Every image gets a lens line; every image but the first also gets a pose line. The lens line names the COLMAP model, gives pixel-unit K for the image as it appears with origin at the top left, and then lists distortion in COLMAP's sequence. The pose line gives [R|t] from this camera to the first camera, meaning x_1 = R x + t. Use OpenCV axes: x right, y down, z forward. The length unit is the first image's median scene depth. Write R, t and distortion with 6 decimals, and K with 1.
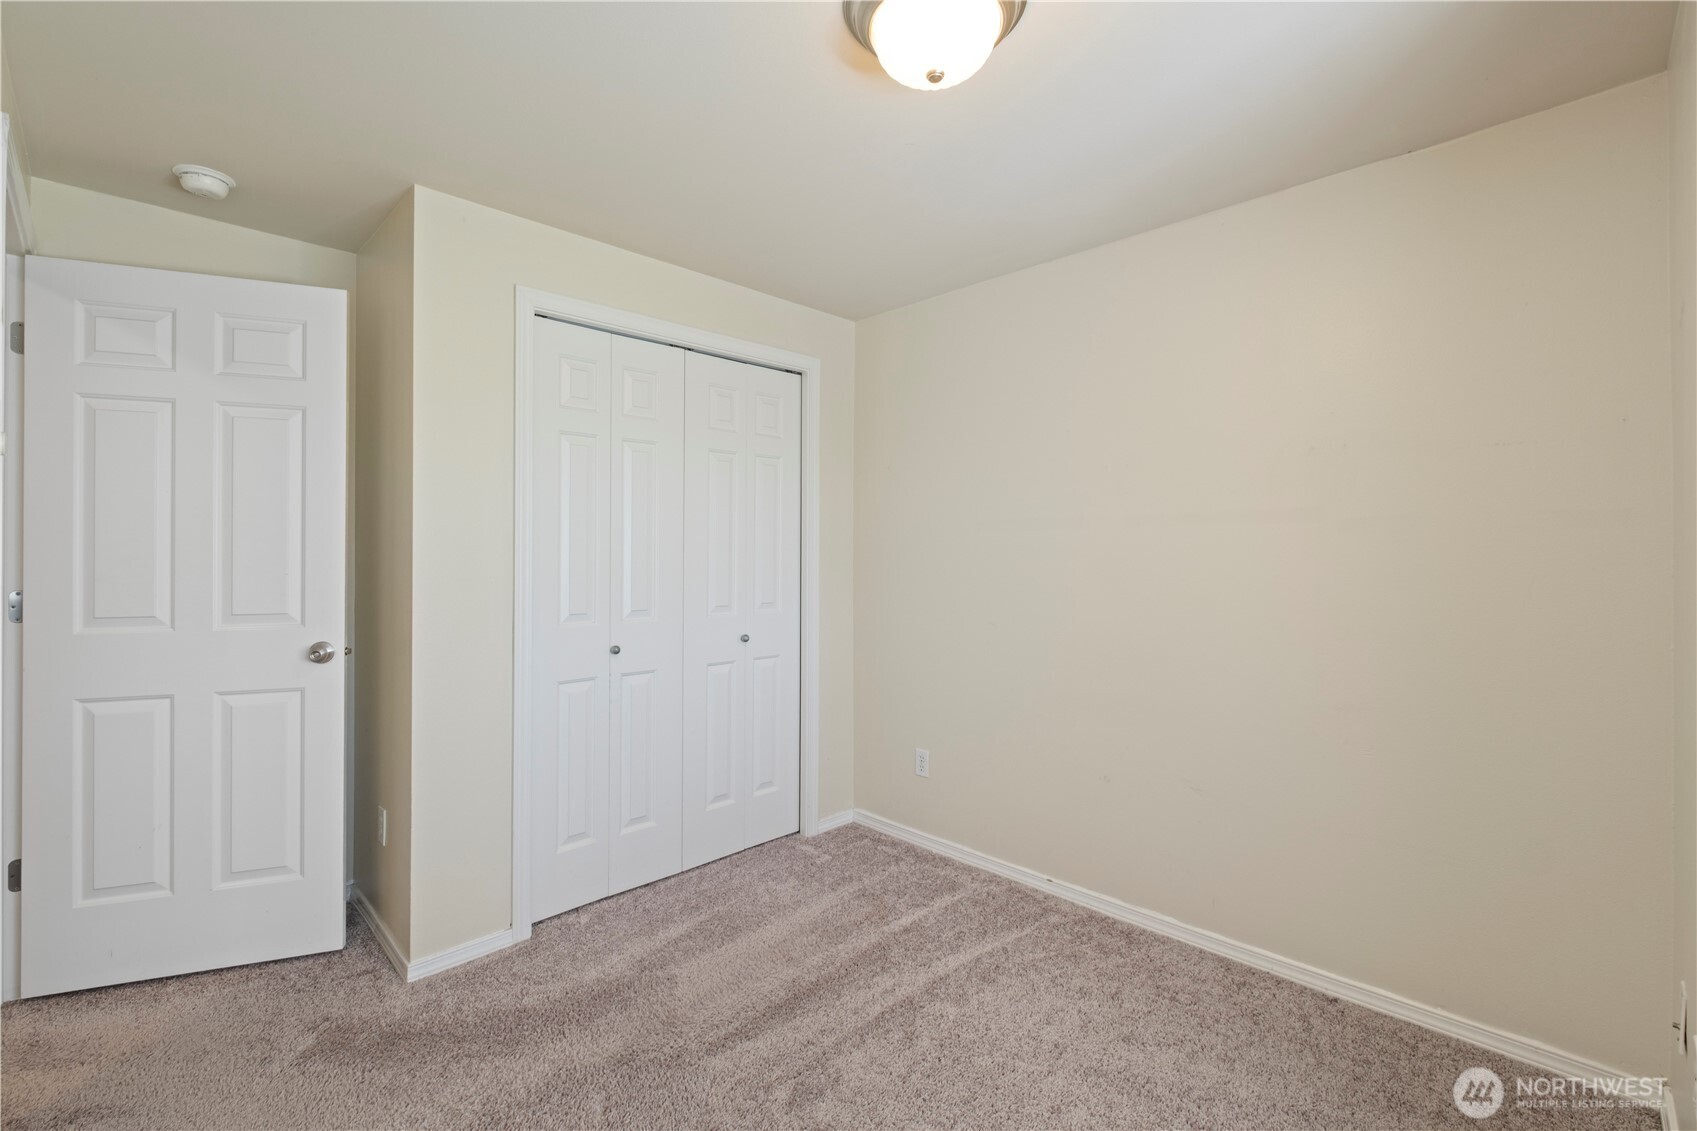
lens RADIAL K [[740.9, 0, 847.8], [0, 740.9, 558.1], [0, 0, 1]] dist [-0.002753, -0.001794]
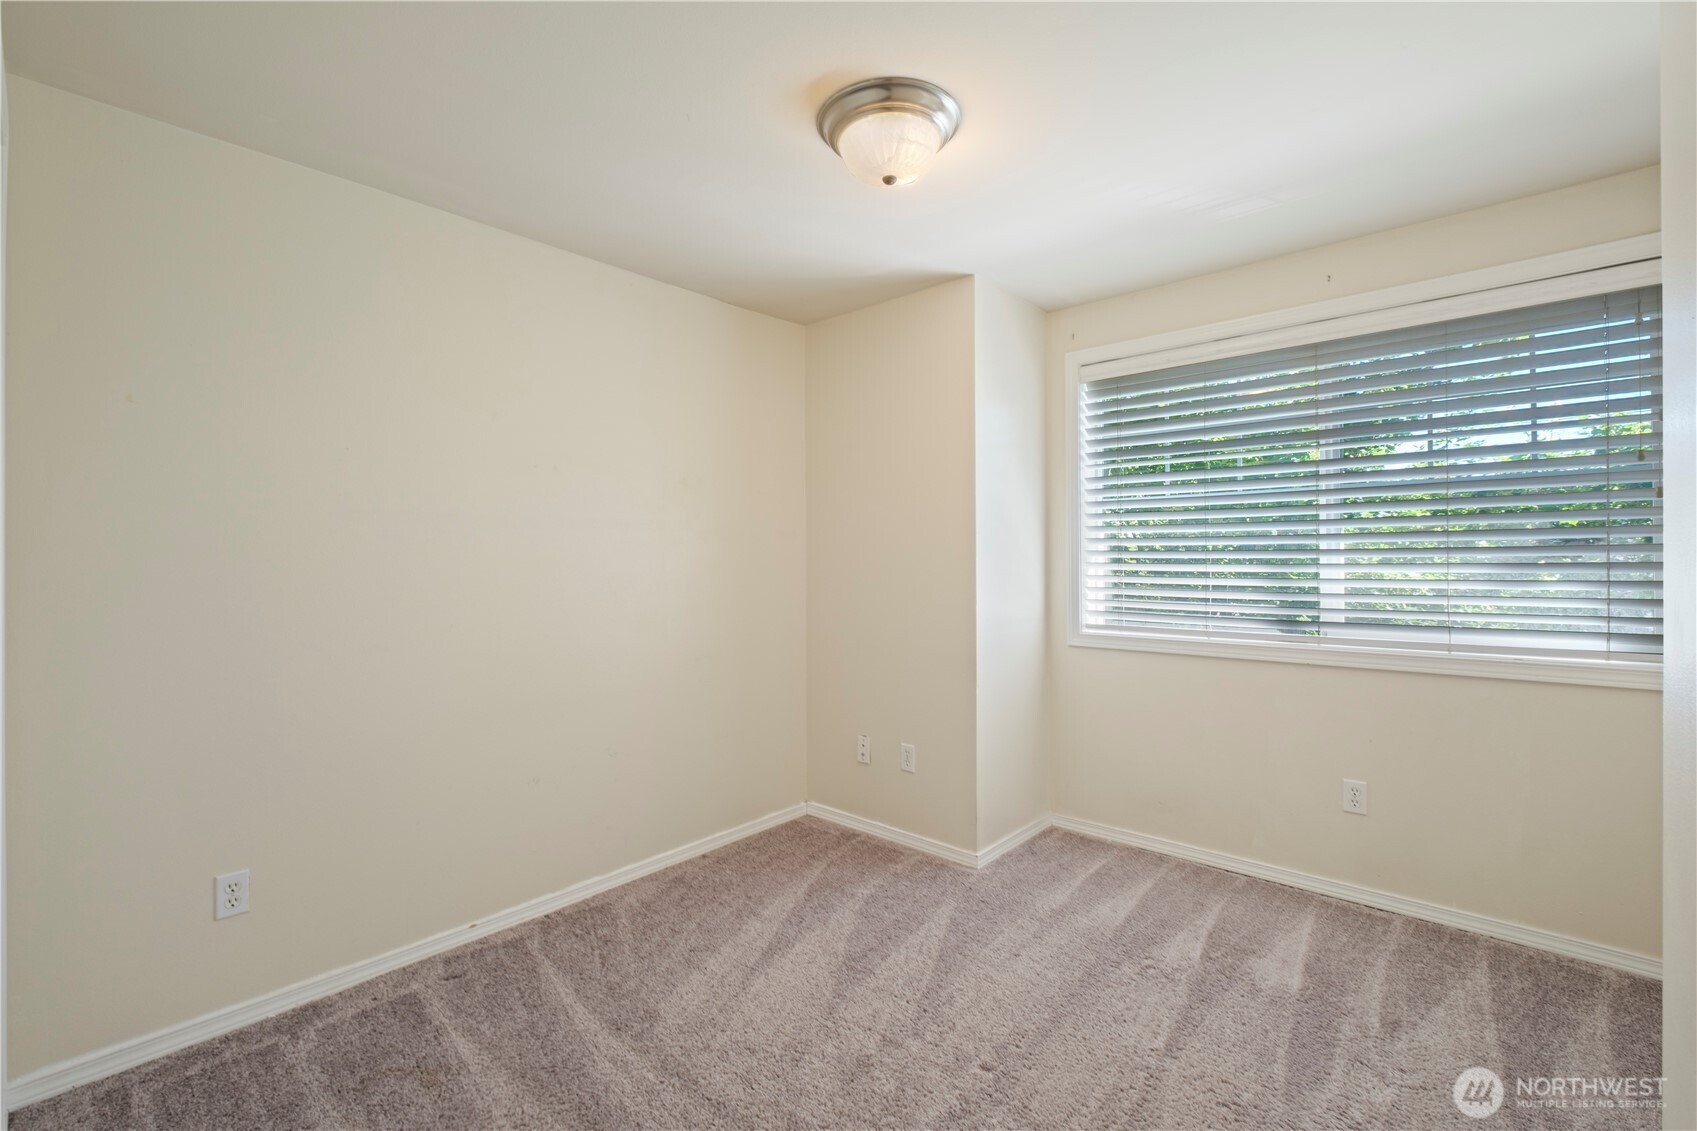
lens RADIAL K [[740.9, 0, 847.6], [0, 740.9, 560.2], [0, 0, 1]] dist [-0.002753, -0.001794]
pose [[-0.054257, -0.015105, 0.998413, -0.629717], [0.006827, 0.999857, 0.015498, -0.005774], [-0.998504, 0.007657, -0.054146, 0.617811]]
